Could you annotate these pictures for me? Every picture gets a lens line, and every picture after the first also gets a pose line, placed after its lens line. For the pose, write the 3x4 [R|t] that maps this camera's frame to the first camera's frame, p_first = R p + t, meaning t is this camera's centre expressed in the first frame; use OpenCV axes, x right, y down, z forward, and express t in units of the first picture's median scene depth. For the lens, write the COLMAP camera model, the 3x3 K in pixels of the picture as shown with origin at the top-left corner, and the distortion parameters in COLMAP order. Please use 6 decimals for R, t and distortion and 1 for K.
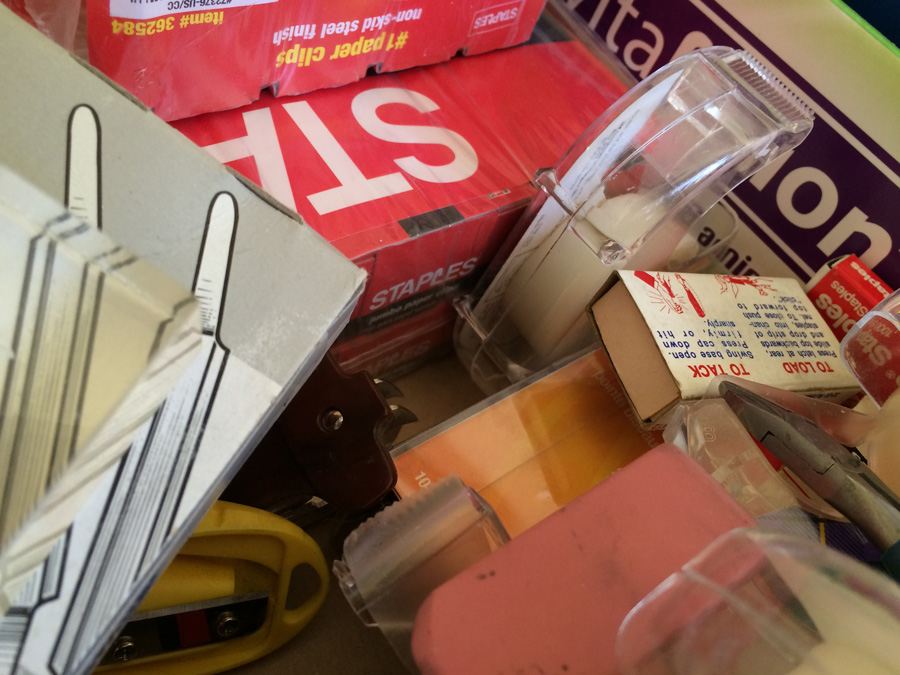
lens RADIAL K [[780.8, 0, 449.5], [0, 780.8, 342.6], [0, 0, 1]] dist [0.034598, -0.021425]
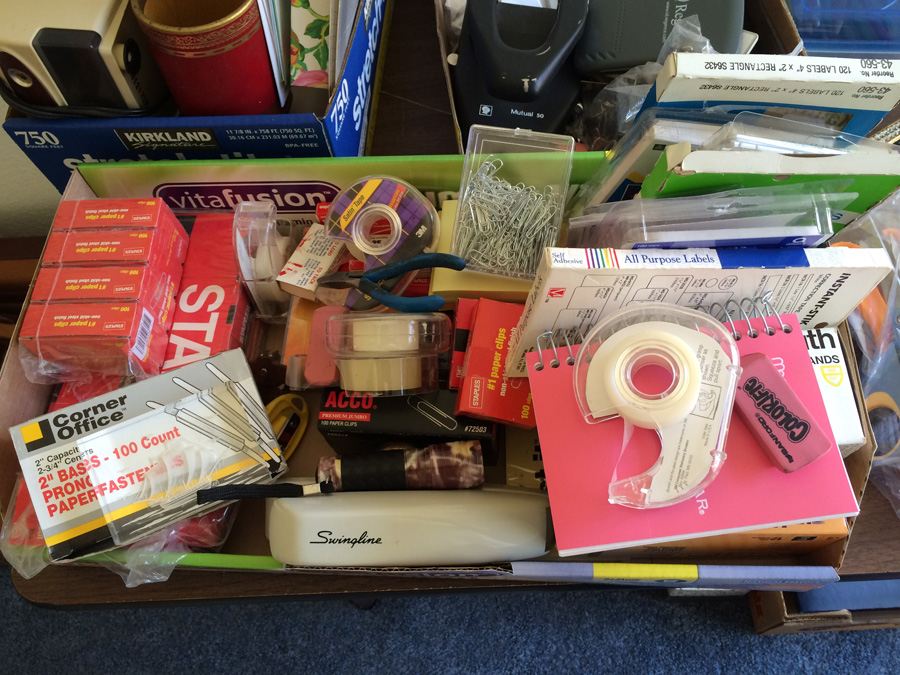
lens RADIAL K [[763.2, 0, 450.5], [0, 763.2, 339.5], [0, 0, 1]] dist [0.067578, -0.111330]
pose [[0.584605, -0.811295, 0.006134, 0.419700], [0.780907, 0.564727, 0.266960, -0.237191], [-0.220048, -0.151276, 0.963688, -2.395353]]
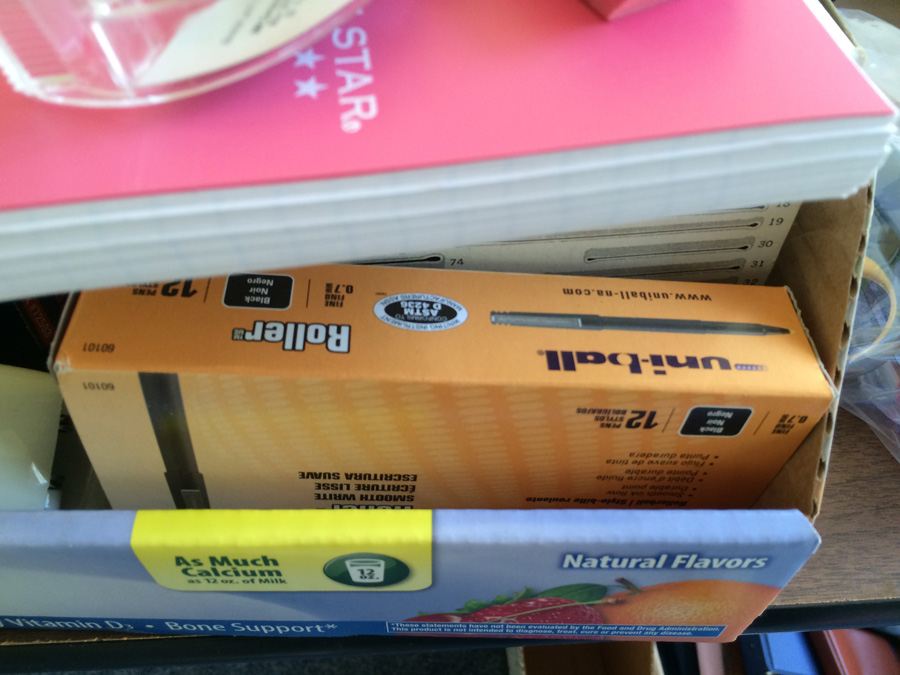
lens RADIAL K [[763.2, 0, 450.5], [0, 763.2, 339.5], [0, 0, 1]] dist [0.067578, -0.111330]
pose [[0.596218, -0.746492, 0.295422, 0.192121], [0.728886, 0.657576, 0.190574, 1.293079], [-0.336524, 0.101705, 0.936166, -1.027474]]
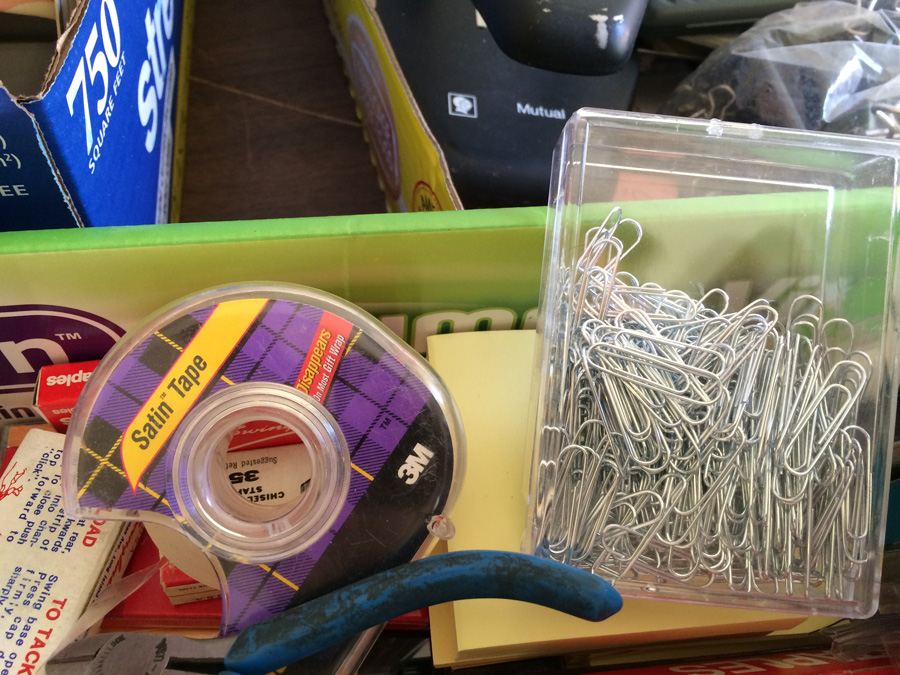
lens RADIAL K [[780.8, 0, 449.5], [0, 780.8, 342.6], [0, 0, 1]] dist [0.034598, -0.021425]
pose [[0.491058, -0.849315, 0.193717, 0.690088], [0.735087, 0.523324, 0.431021, -0.206098], [-0.467449, -0.069257, 0.881303, -0.131302]]
